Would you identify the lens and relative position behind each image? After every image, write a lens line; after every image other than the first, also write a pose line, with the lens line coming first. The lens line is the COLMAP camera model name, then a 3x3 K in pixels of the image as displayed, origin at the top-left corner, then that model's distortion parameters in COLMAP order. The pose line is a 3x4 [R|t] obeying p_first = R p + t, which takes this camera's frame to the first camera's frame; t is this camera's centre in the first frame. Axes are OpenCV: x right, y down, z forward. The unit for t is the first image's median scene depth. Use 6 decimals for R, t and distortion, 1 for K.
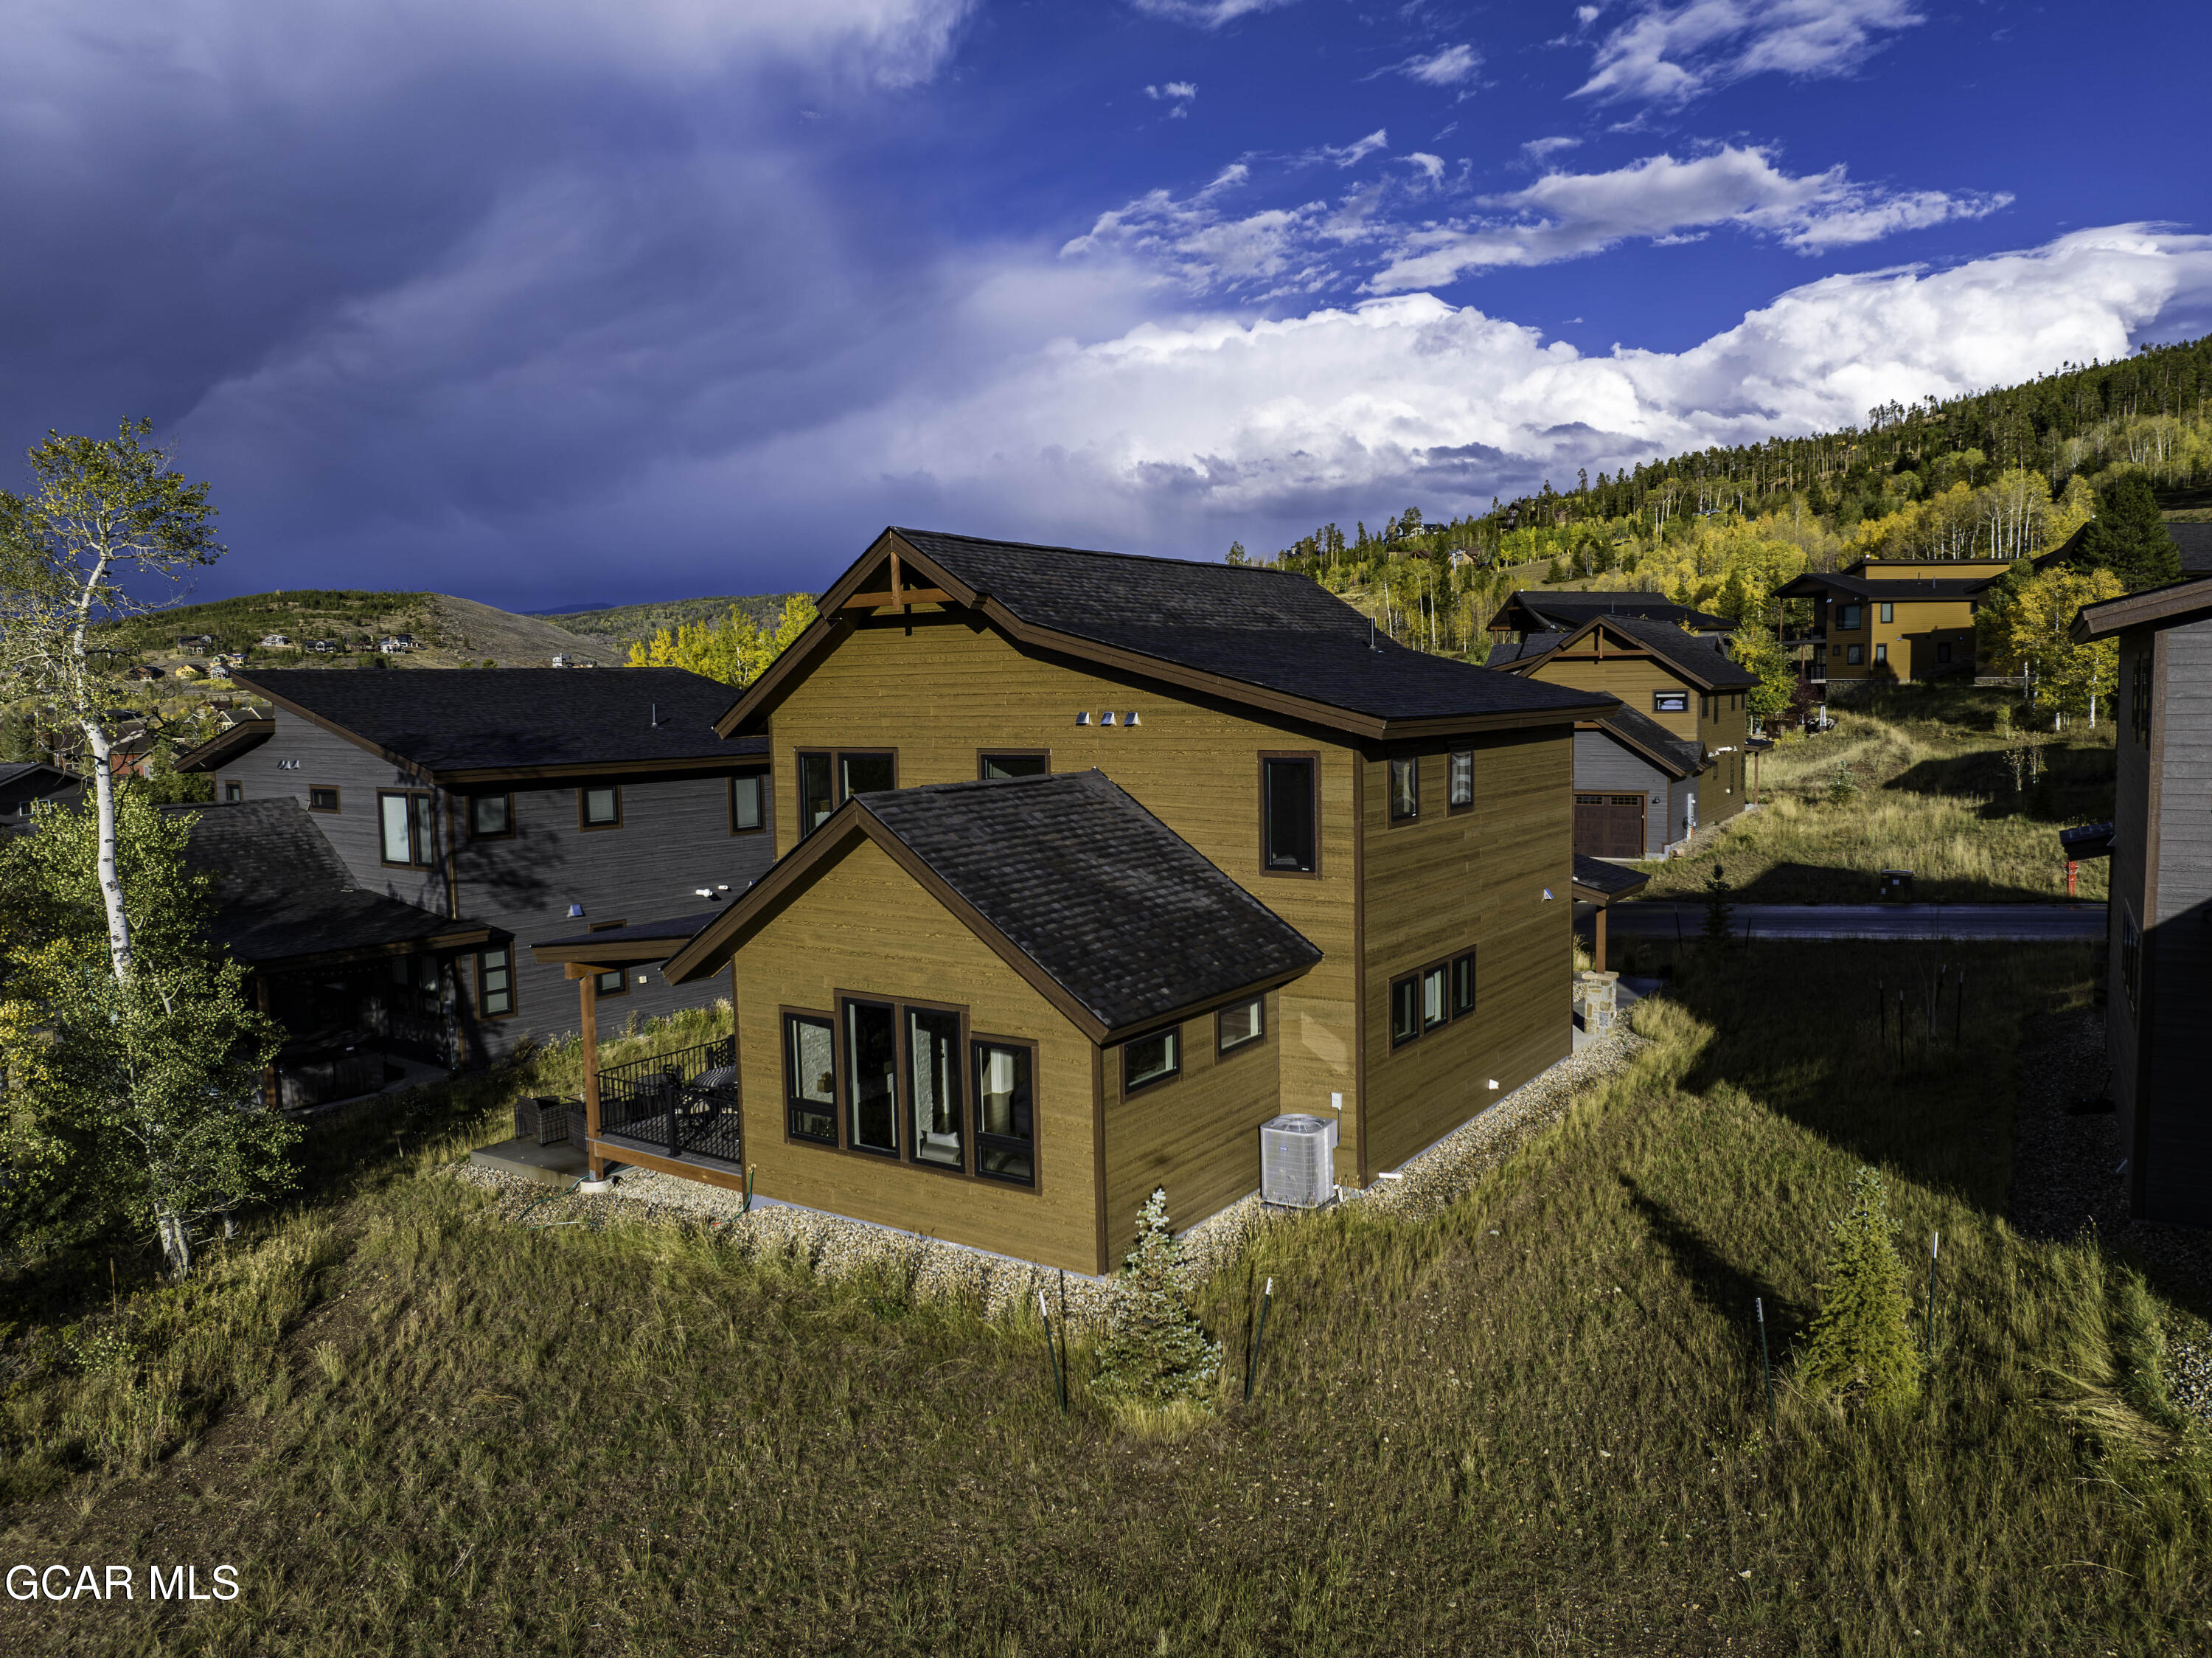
lens RADIAL K [[1542.1, 0, 1106.0], [0, 1542.1, 829.0], [0, 0, 1]] dist [-0.000729, -0.078695]
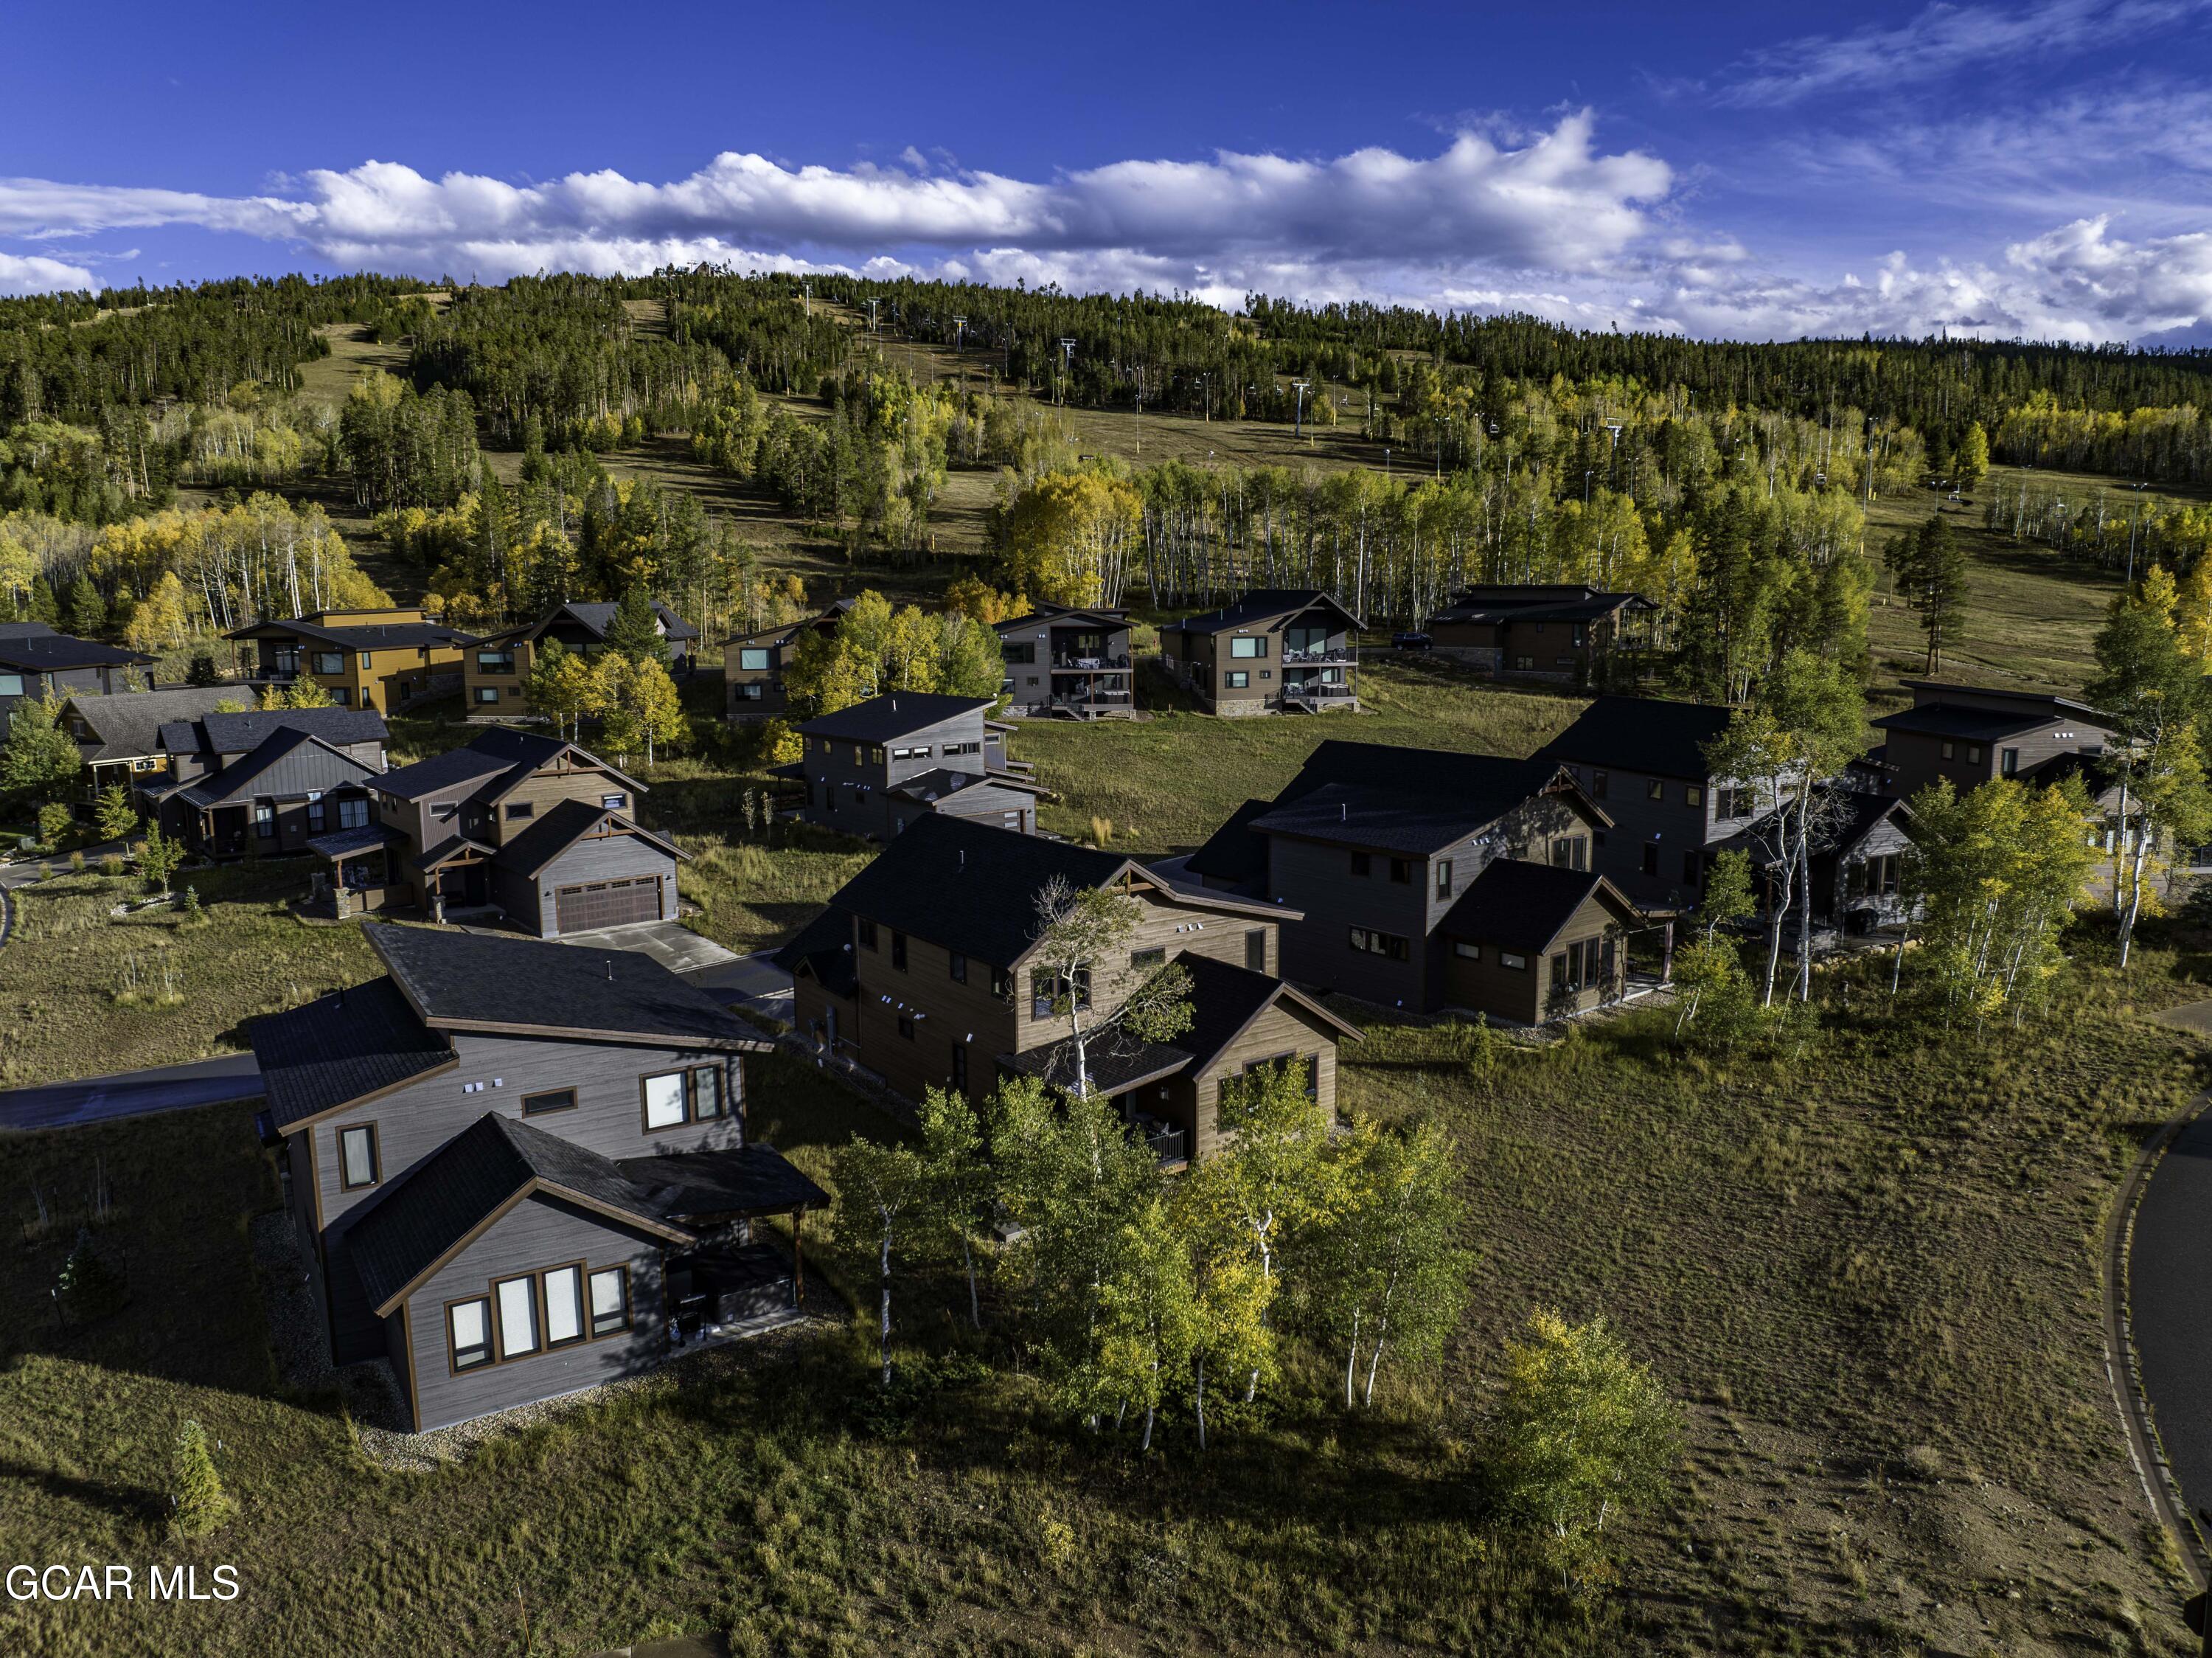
lens RADIAL K [[1542.1, 0, 1106.0], [0, 1542.1, 829.0], [0, 0, 1]] dist [-0.000729, -0.078695]
pose [[0.349360, -0.133692, 0.927402, -1.486388], [0.089851, 0.989987, 0.108867, -0.328796], [-0.932671, 0.045294, 0.357874, 0.180468]]
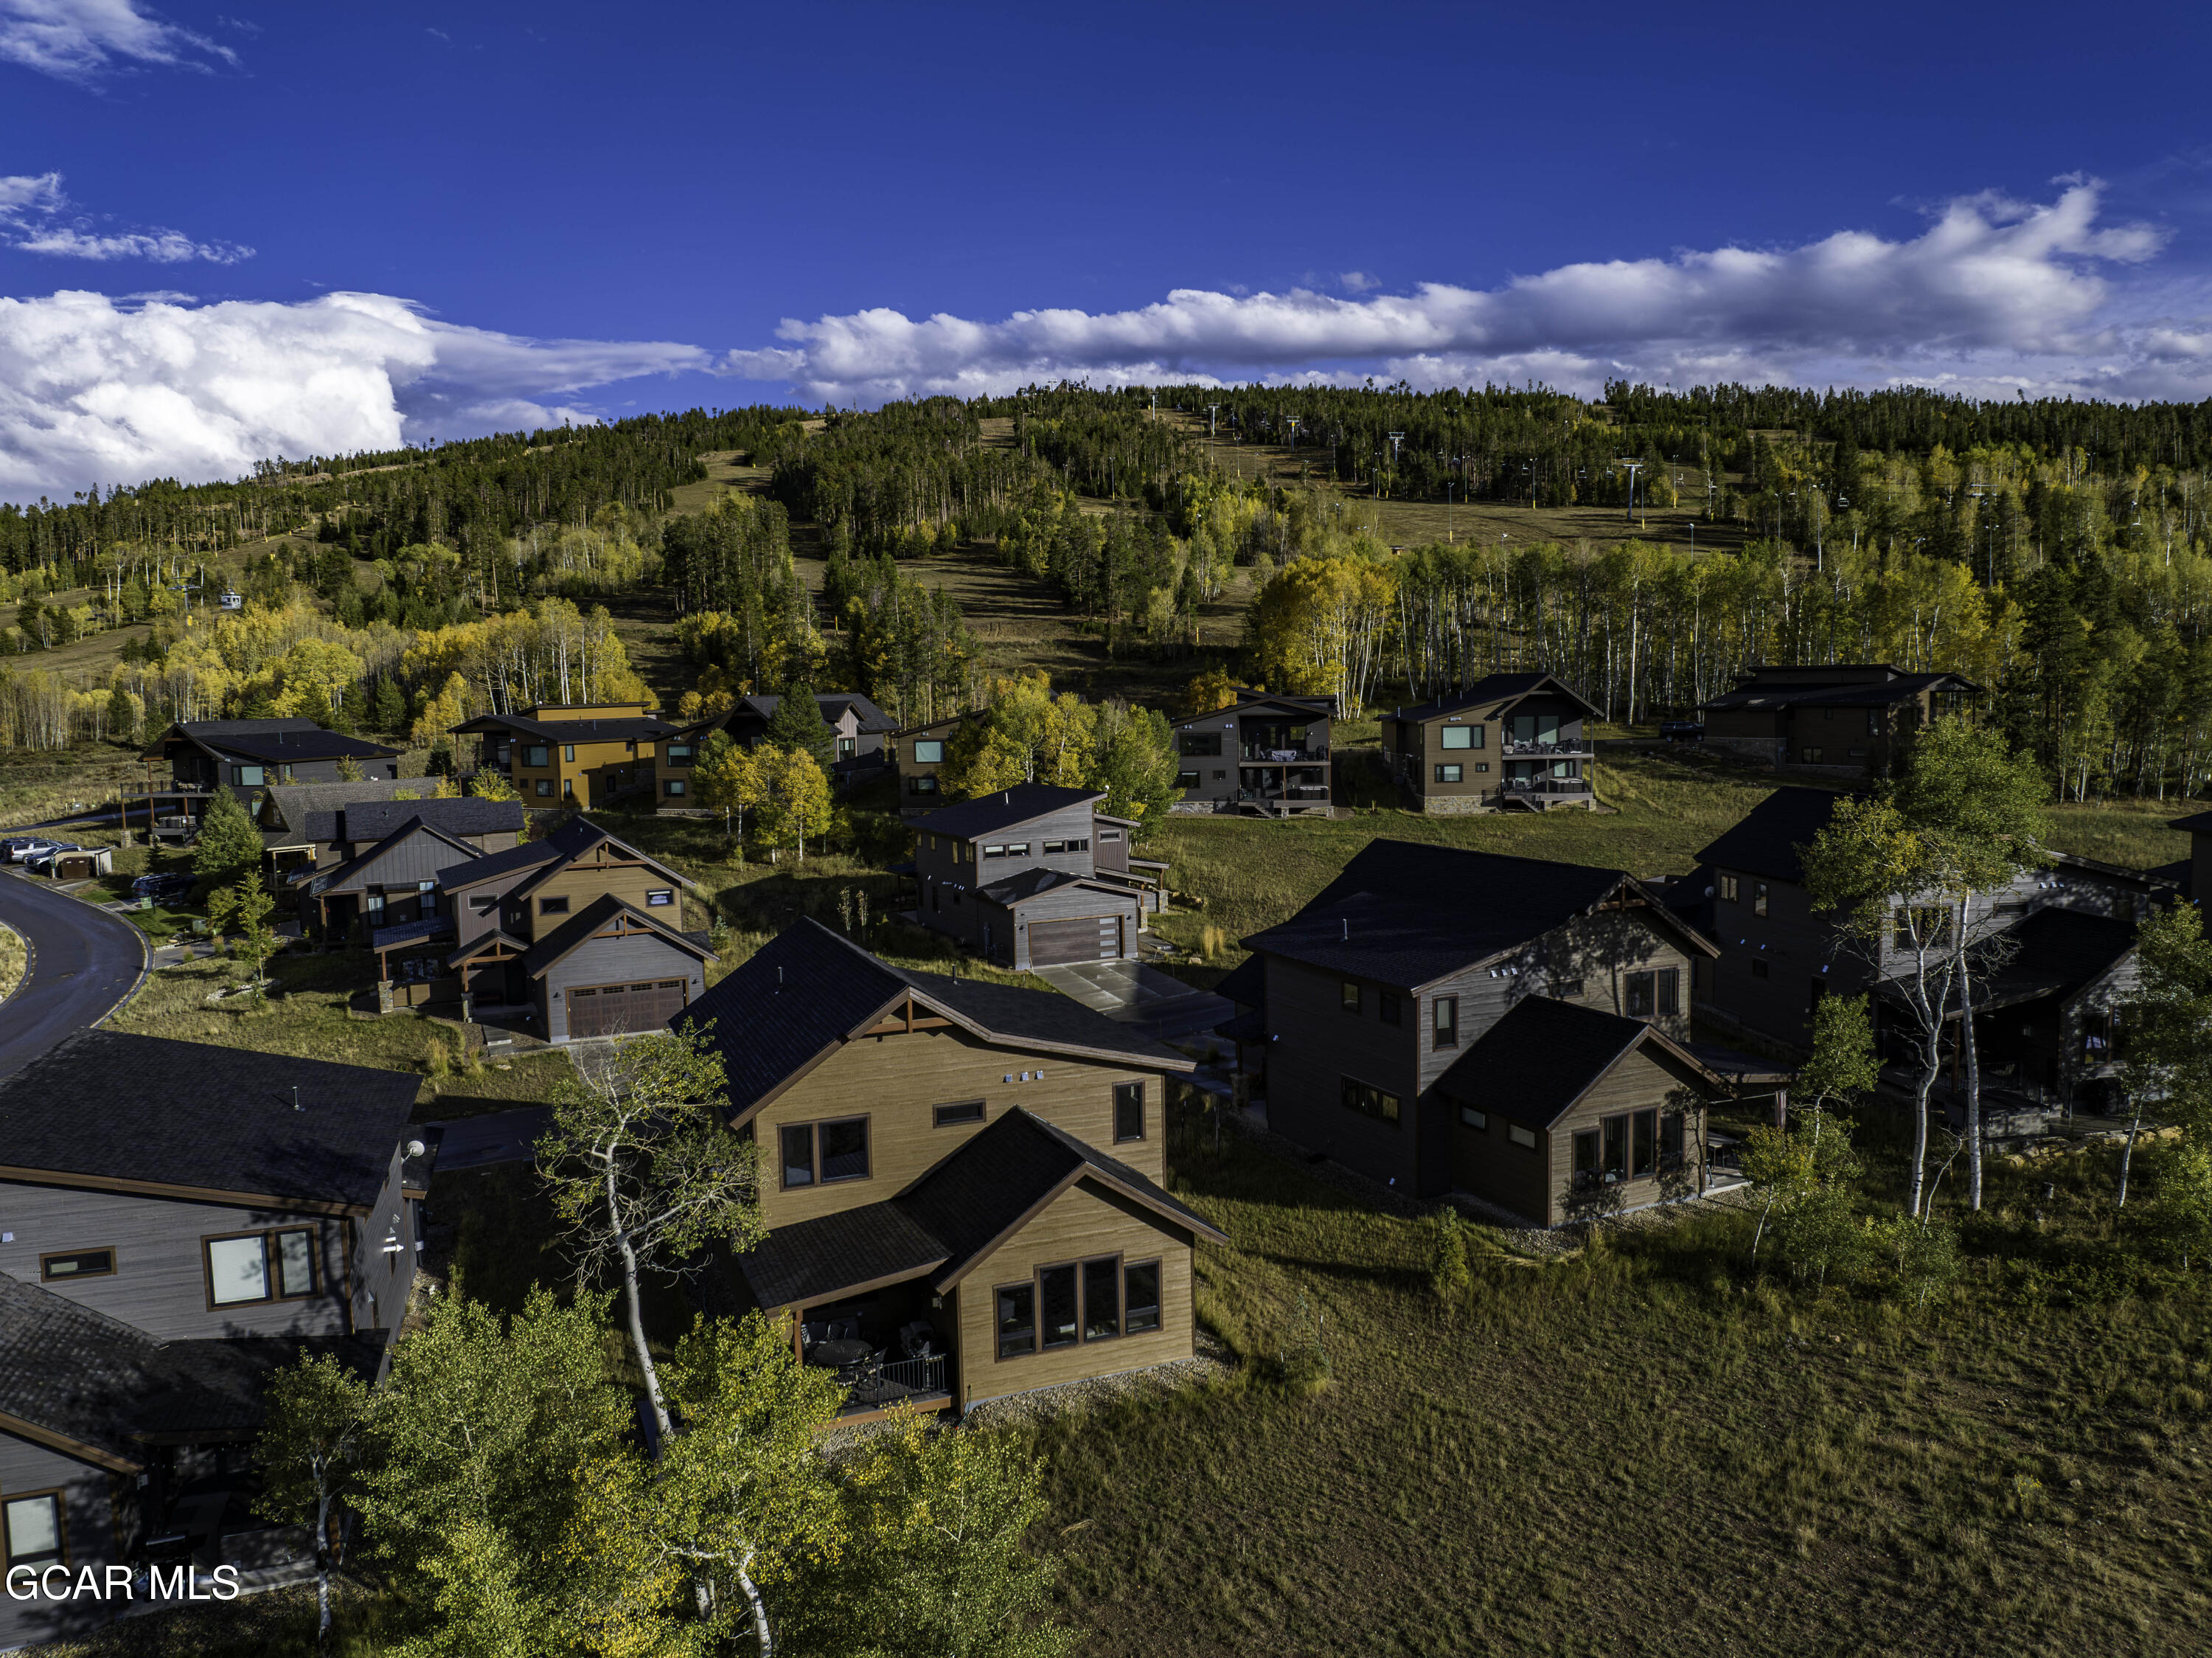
lens RADIAL K [[1549.4, 0, 1106.0], [0, 1549.4, 829.0], [0, 0, 1]] dist [-0.039027, 0.009250]
pose [[0.556903, -0.068735, 0.827729, -0.959786], [0.088955, 0.995774, 0.022840, -0.265179], [-0.825800, 0.060911, 0.560664, -0.079757]]
